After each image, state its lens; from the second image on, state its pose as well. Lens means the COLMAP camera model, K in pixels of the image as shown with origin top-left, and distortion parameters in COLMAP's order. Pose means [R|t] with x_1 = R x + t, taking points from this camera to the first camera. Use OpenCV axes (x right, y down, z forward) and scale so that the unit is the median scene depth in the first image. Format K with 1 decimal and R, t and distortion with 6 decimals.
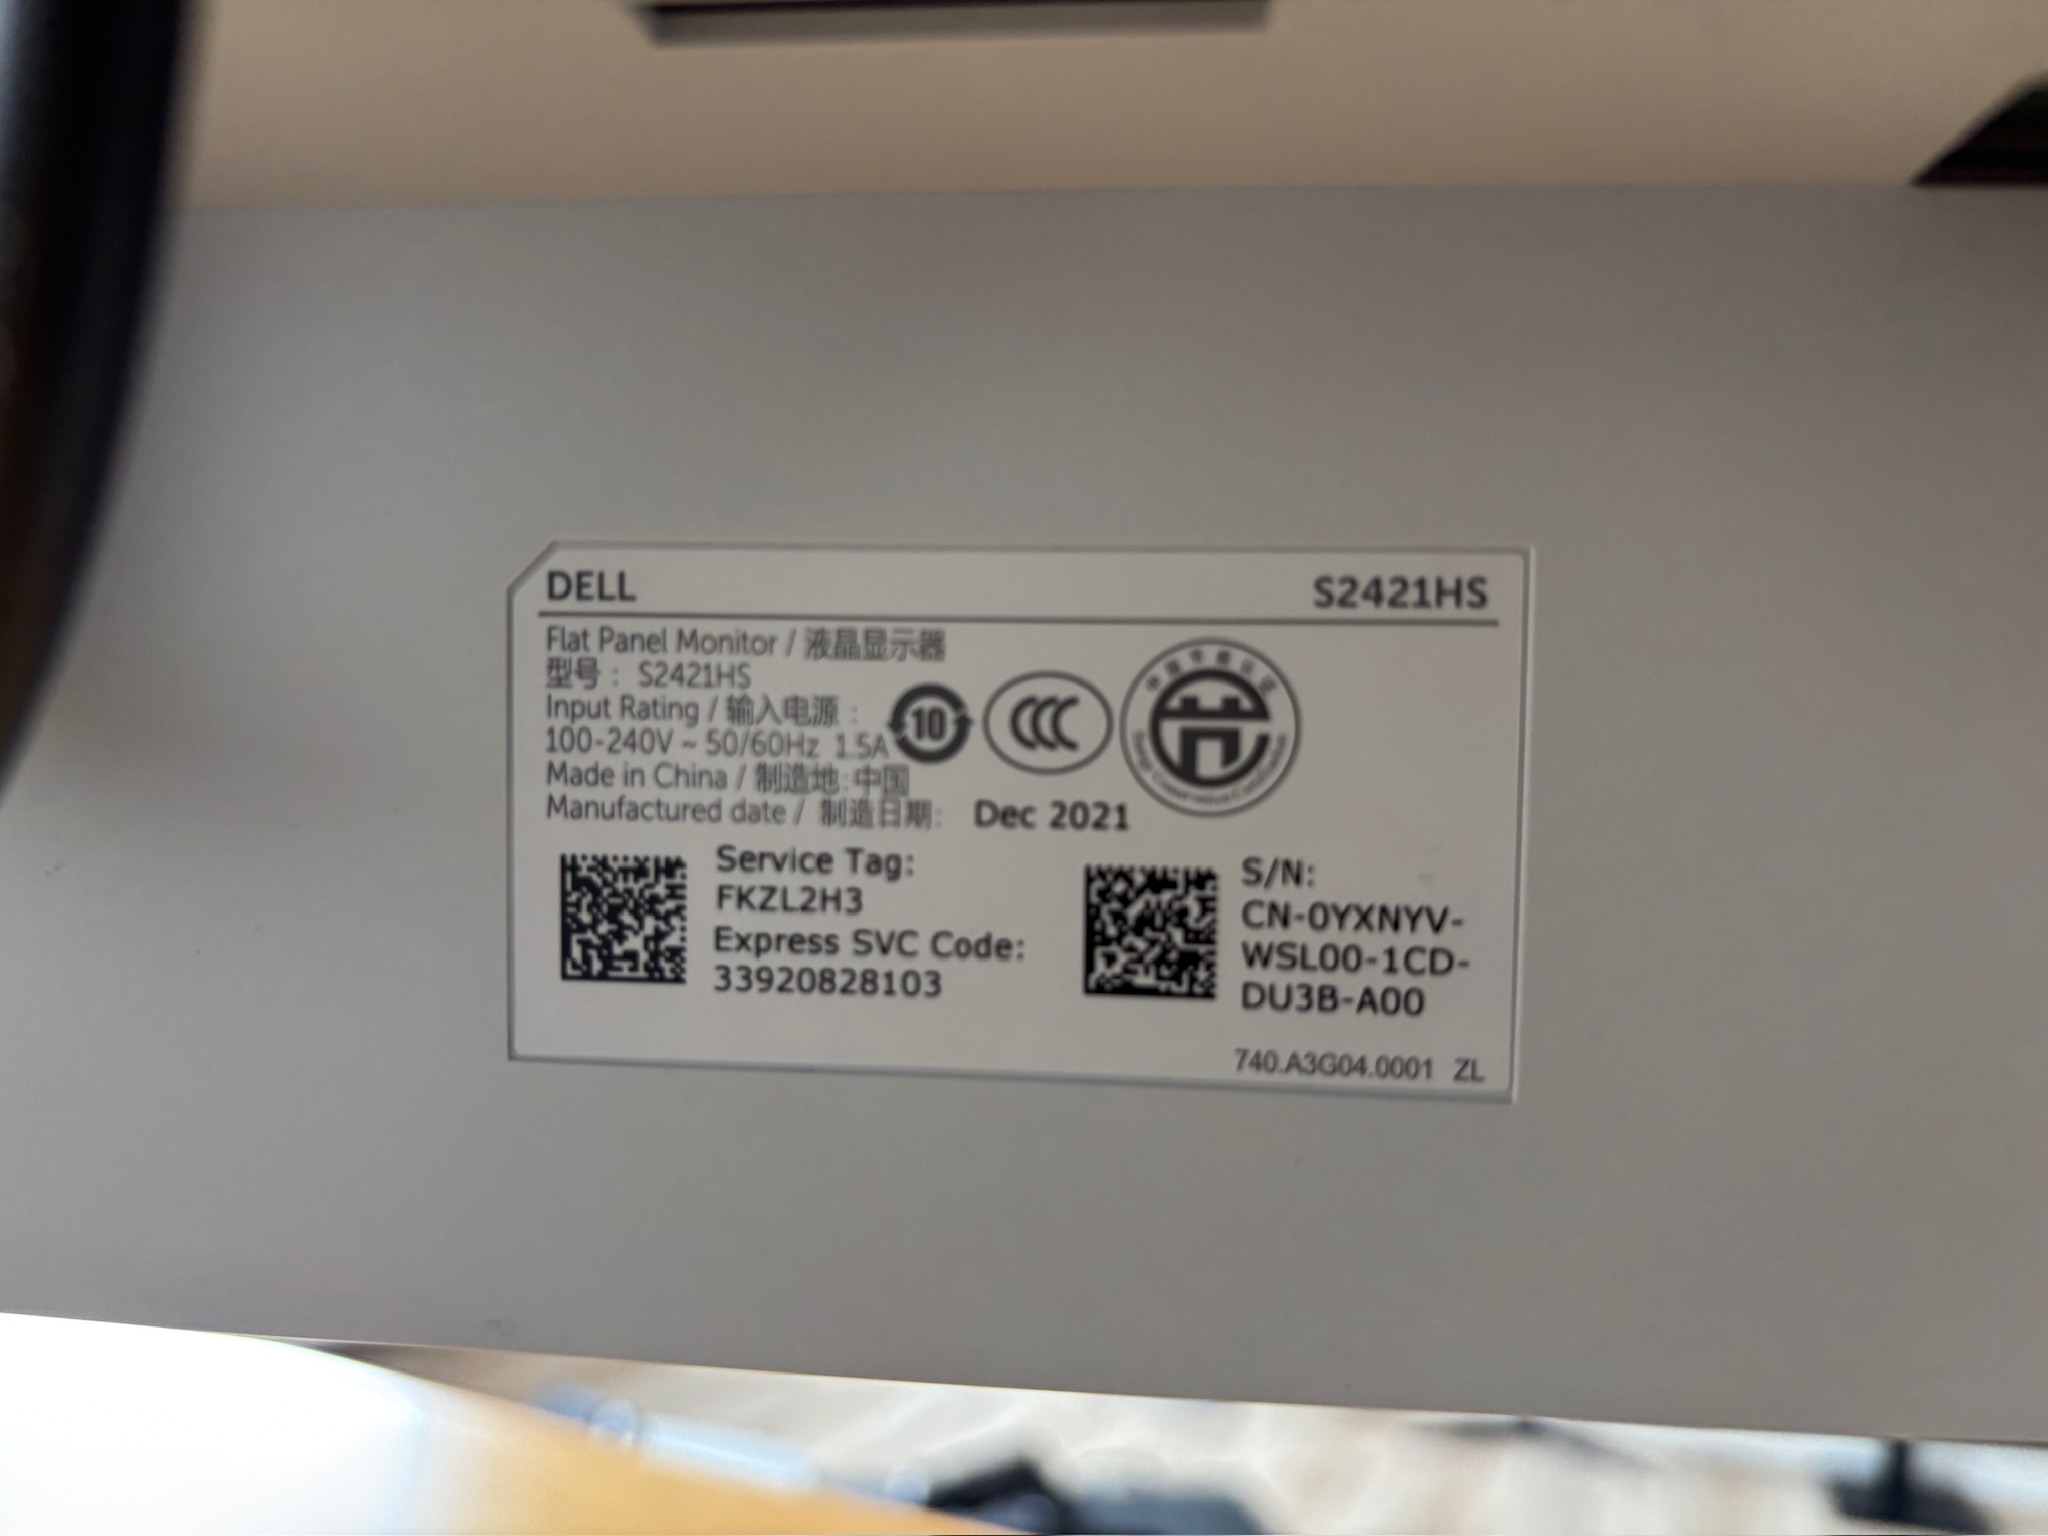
lens RADIAL K [[1597.0, 0, 1033.6], [0, 1597.0, 758.5], [0, 0, 1]] dist [0.036680, -0.002945]
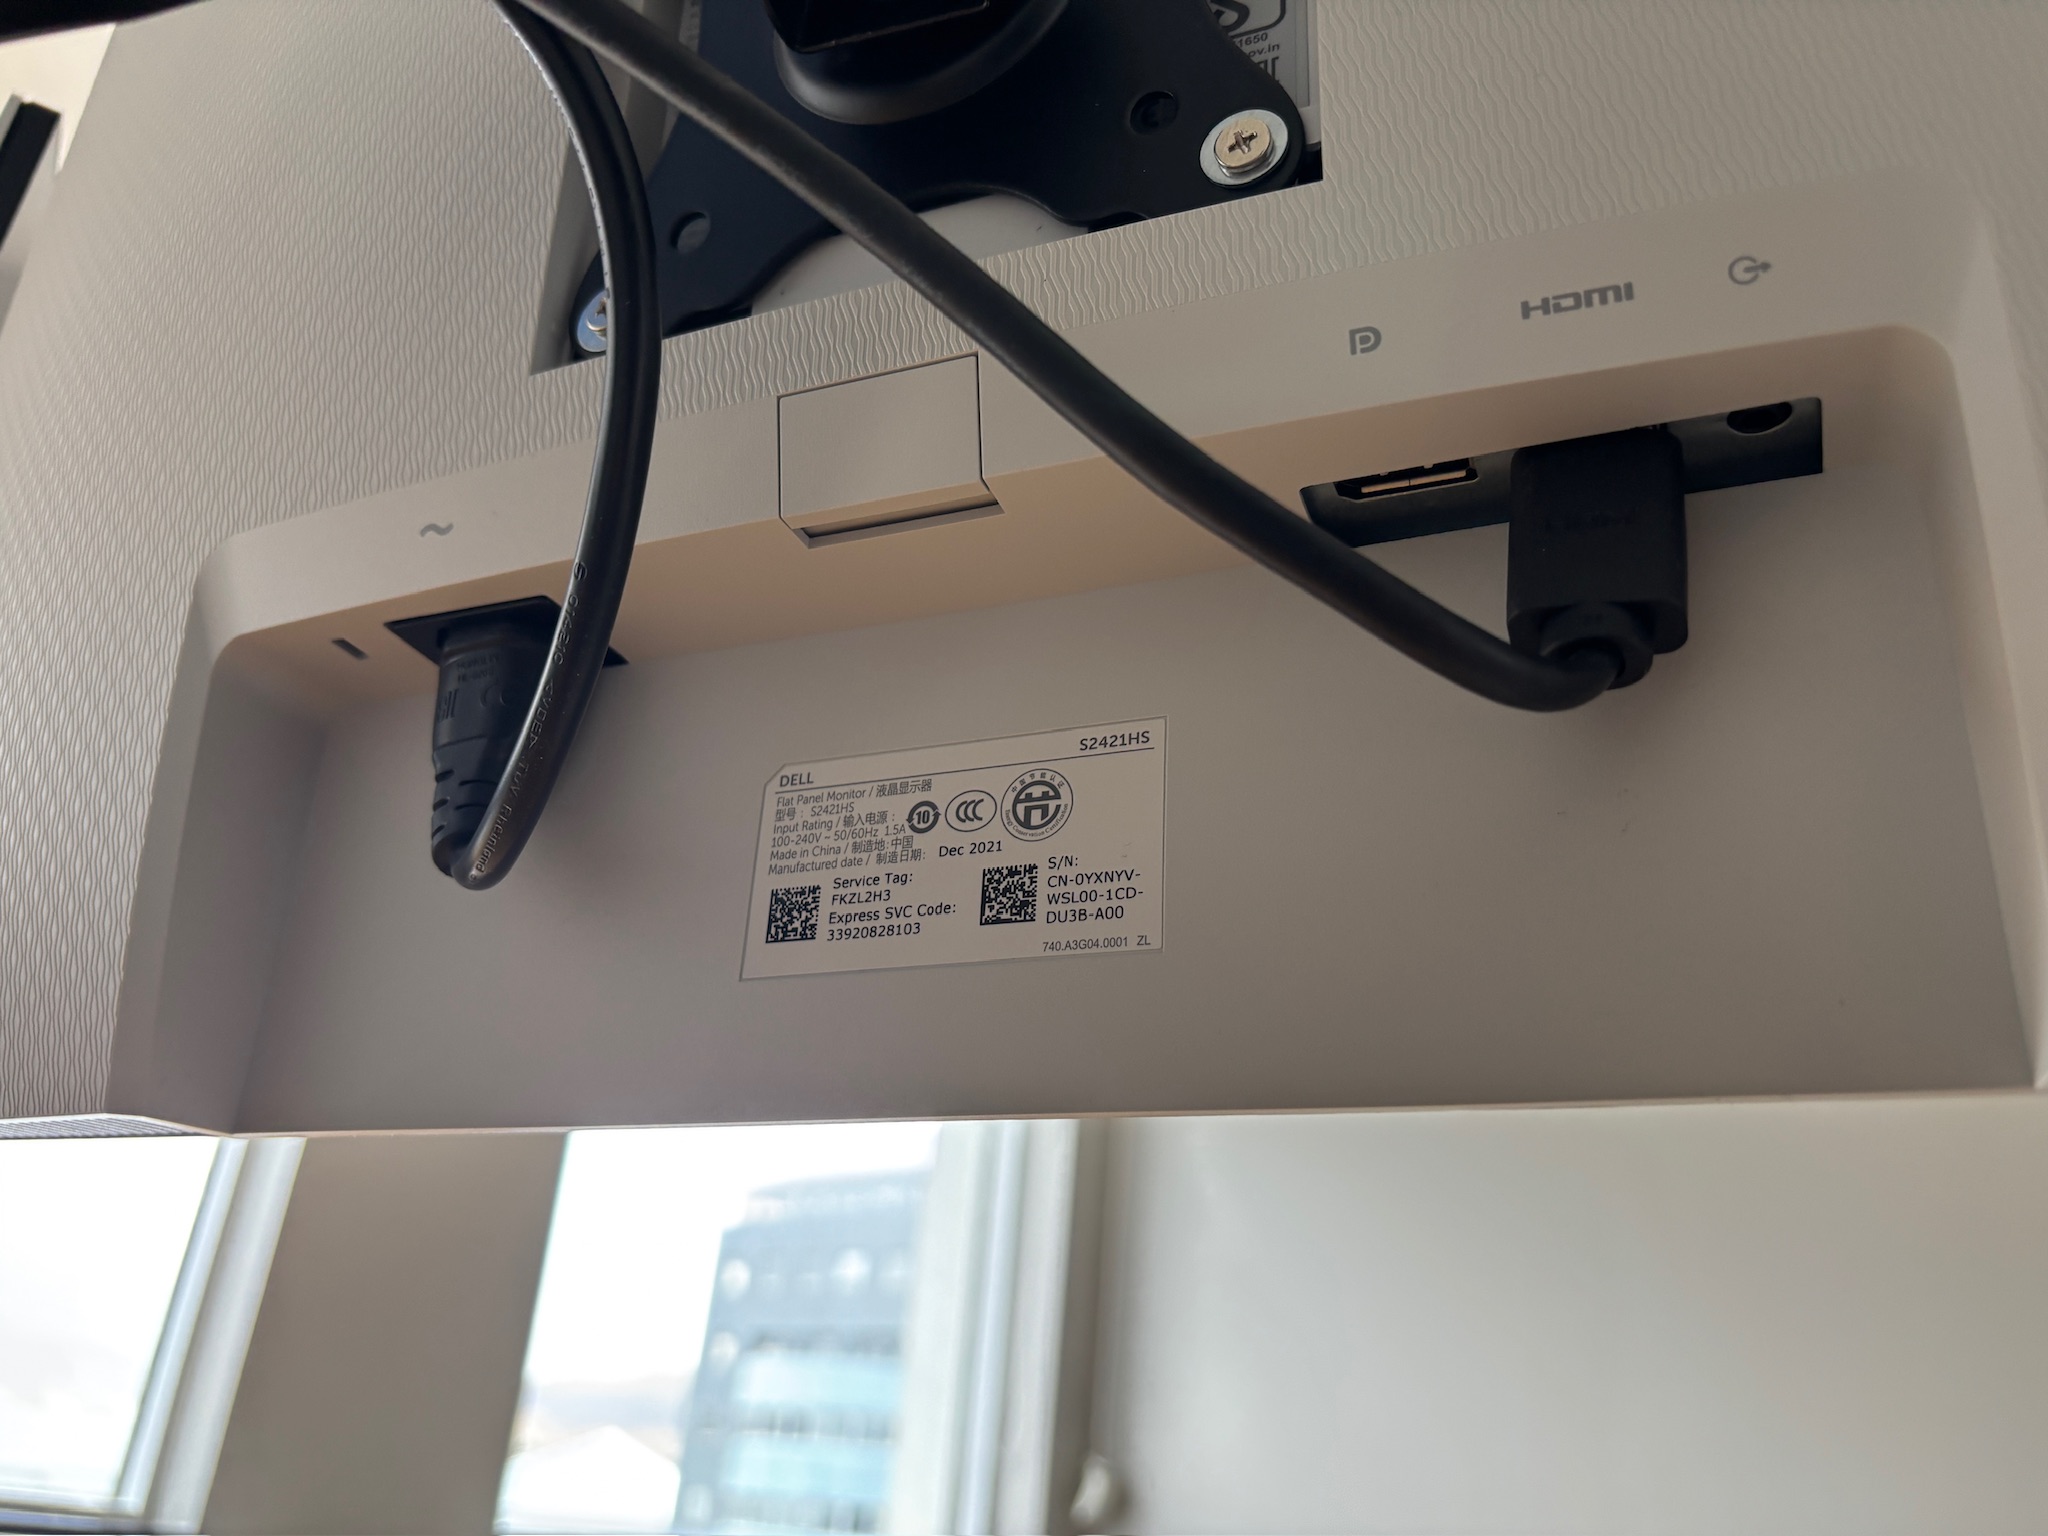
lens RADIAL K [[1597.0, 0, 1021.1], [0, 1597.0, 774.1], [0, 0, 1]] dist [0.036680, -0.002945]
pose [[0.958395, -0.076258, -0.275071, 0.702568], [-0.055712, 0.895149, -0.442272, 0.926467], [0.279956, 0.439196, 0.853658, -0.938516]]
